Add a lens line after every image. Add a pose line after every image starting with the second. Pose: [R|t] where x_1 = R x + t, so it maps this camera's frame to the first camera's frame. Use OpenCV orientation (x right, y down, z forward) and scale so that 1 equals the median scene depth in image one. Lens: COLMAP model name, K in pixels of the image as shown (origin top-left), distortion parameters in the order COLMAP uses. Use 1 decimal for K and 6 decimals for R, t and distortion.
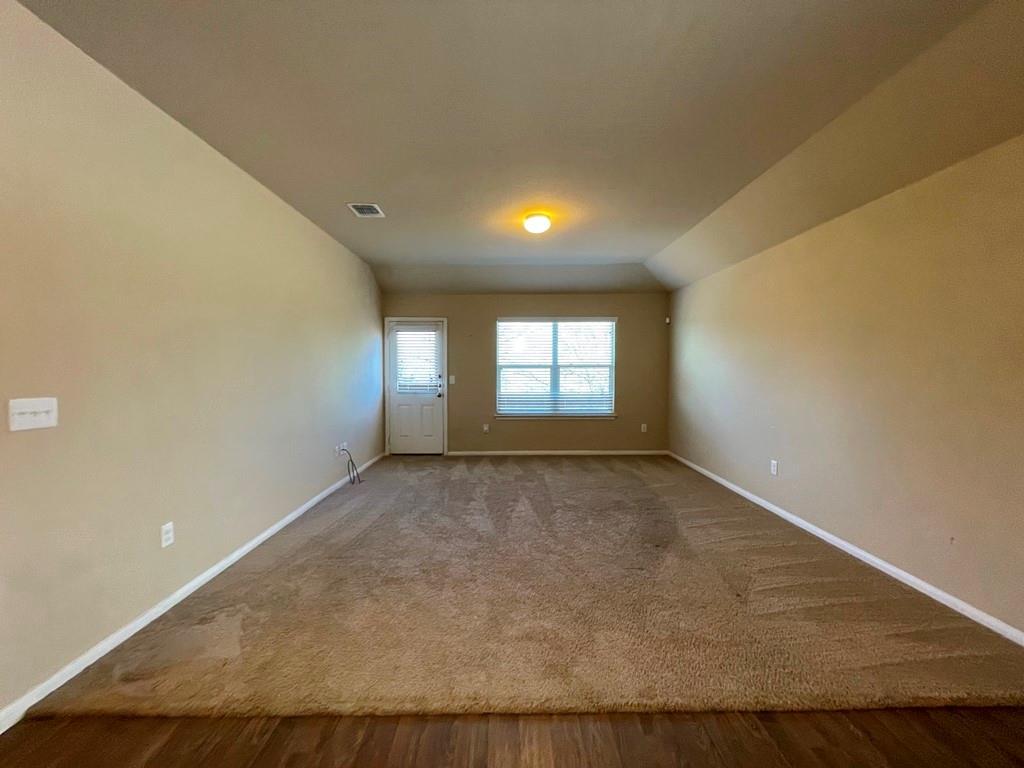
lens RADIAL K [[415.9, 0, 511.5], [0, 415.9, 385.4], [0, 0, 1]] dist [0.000041, 0.000090]
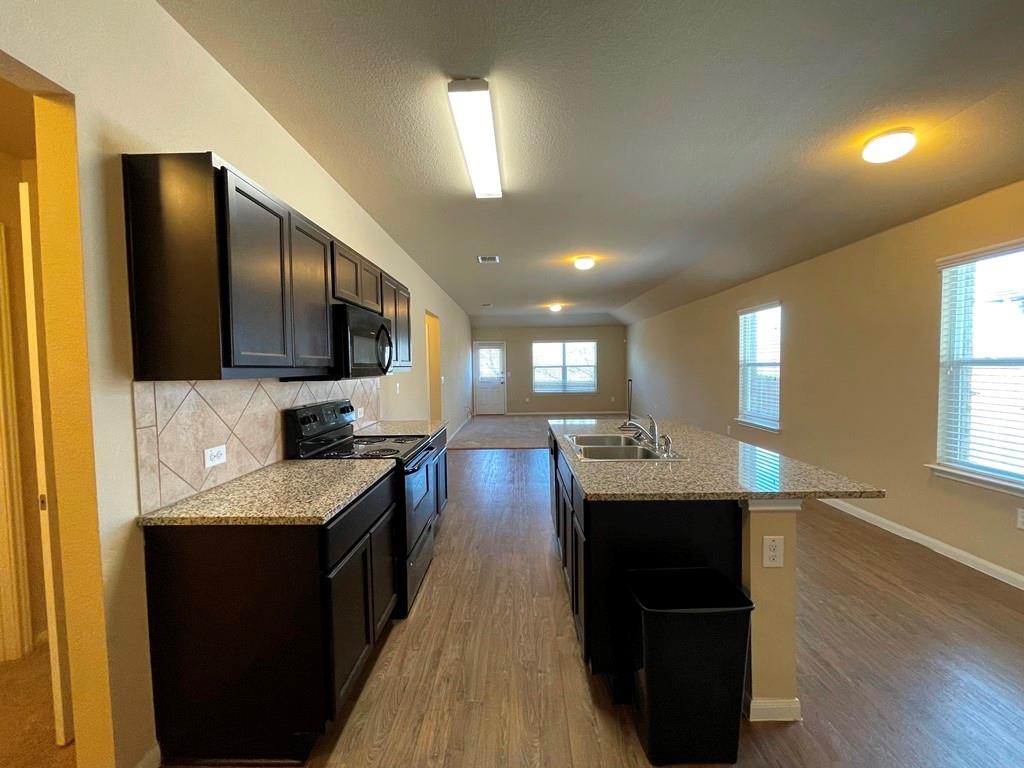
lens RADIAL K [[415.9, 0, 511.5], [0, 415.9, 385.4], [0, 0, 1]] dist [0.000041, 0.000090]
pose [[0.999562, -0.010141, -0.027819, -0.079800], [0.010202, 0.999946, 0.002086, 0.032013], [0.027796, -0.002369, 0.999611, -0.864579]]
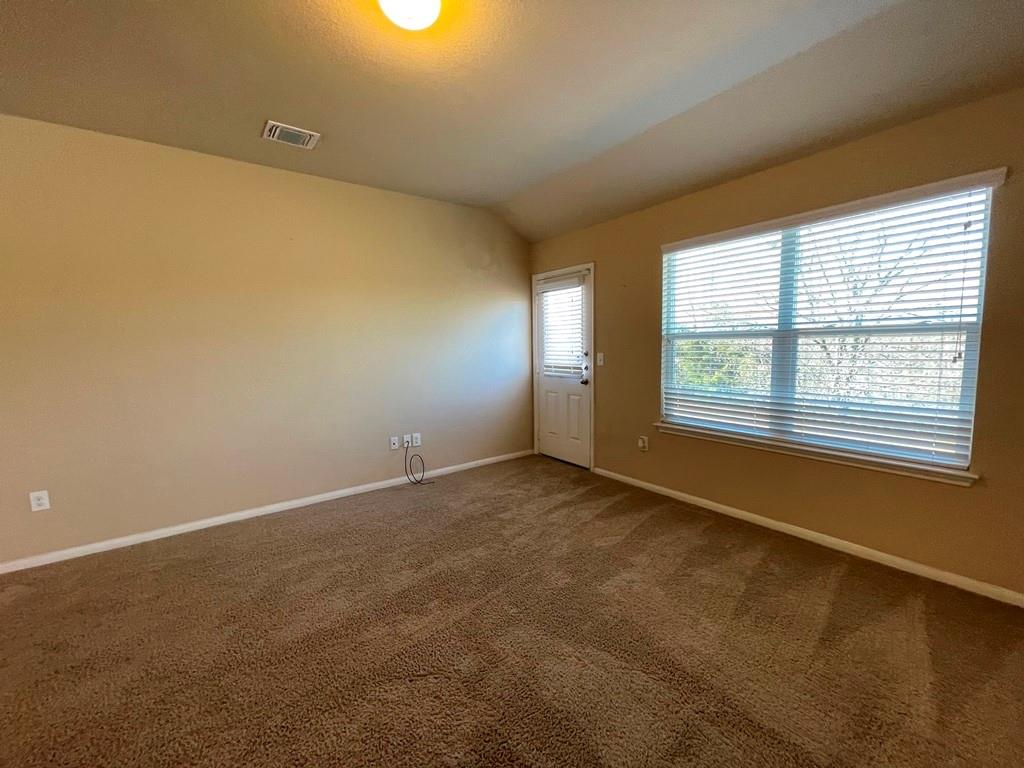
lens RADIAL K [[413.9, 0, 508.7], [0, 413.9, 384.4], [0, 0, 1]] dist [0.000449, 0.000285]
pose [[0.579403, 0.067544, -0.812237, 0.298374], [-0.011260, 0.997128, 0.074887, -0.021002], [0.814963, -0.034244, 0.578500, 0.512863]]
